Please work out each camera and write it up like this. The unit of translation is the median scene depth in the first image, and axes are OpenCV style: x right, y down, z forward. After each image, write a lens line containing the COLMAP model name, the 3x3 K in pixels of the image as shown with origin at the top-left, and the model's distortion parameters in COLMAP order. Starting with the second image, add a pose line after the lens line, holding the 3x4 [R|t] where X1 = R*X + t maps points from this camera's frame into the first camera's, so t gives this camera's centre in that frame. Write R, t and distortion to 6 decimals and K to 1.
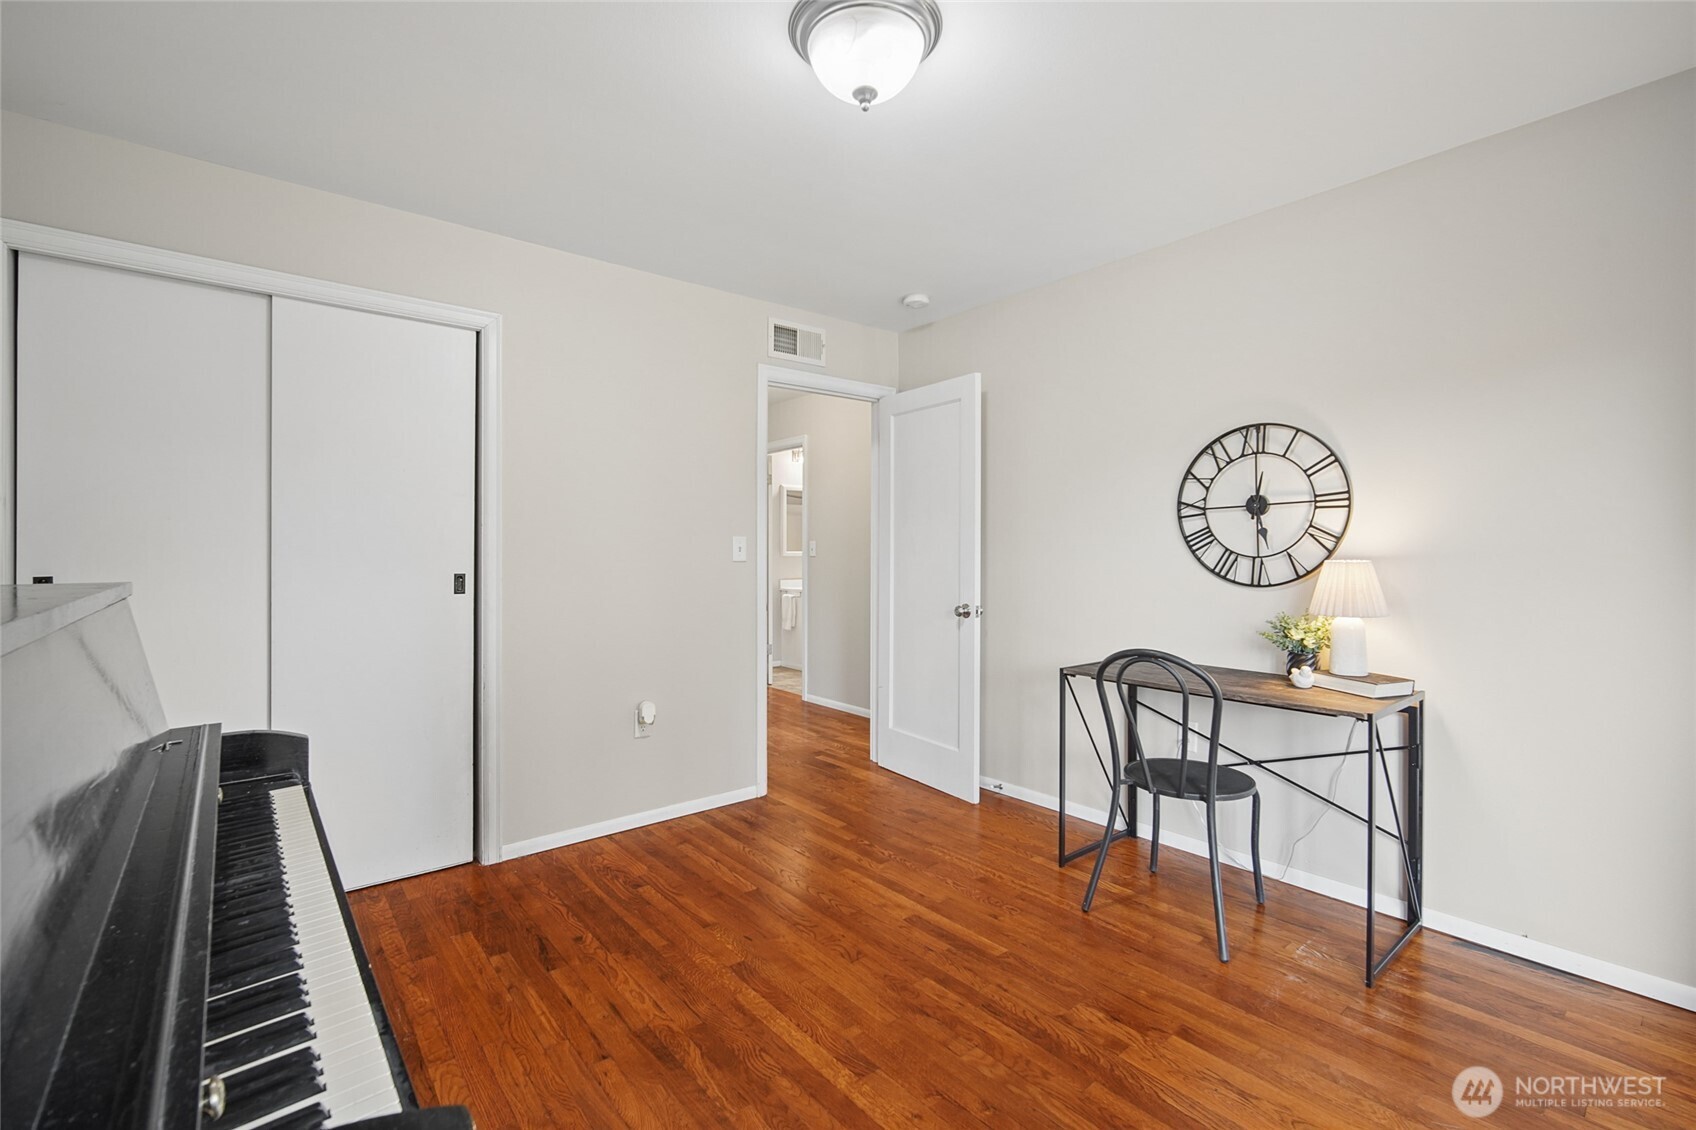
lens RADIAL K [[746.1, 0, 848.1], [0, 746.1, 557.8], [0, 0, 1]] dist [-0.013111, 0.005429]
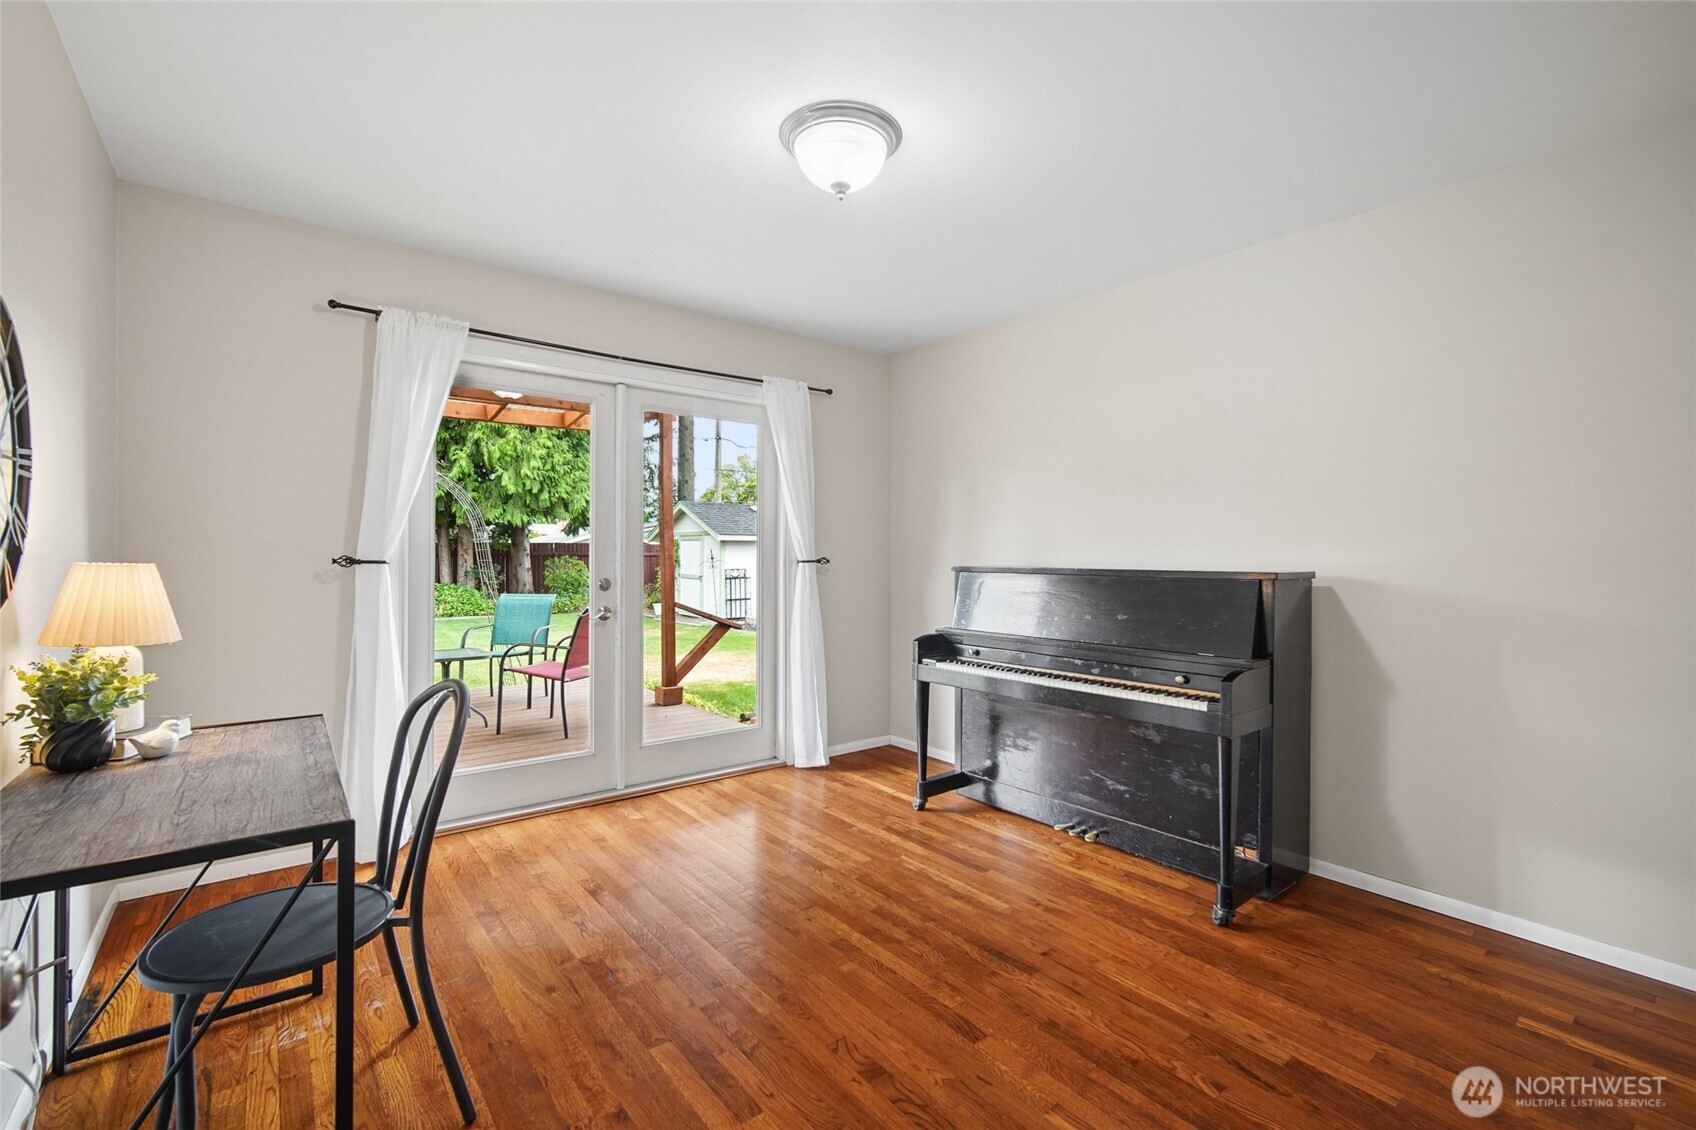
lens RADIAL K [[758.7, 0, 846.4], [0, 758.7, 556.3], [0, 0, 1]] dist [0.002804, 0.000498]
pose [[-0.999678, -0.002654, 0.025253, -0.020665], [-0.002121, 0.999775, 0.021109, -0.029456], [-0.025303, 0.021049, -0.999458, 2.168678]]
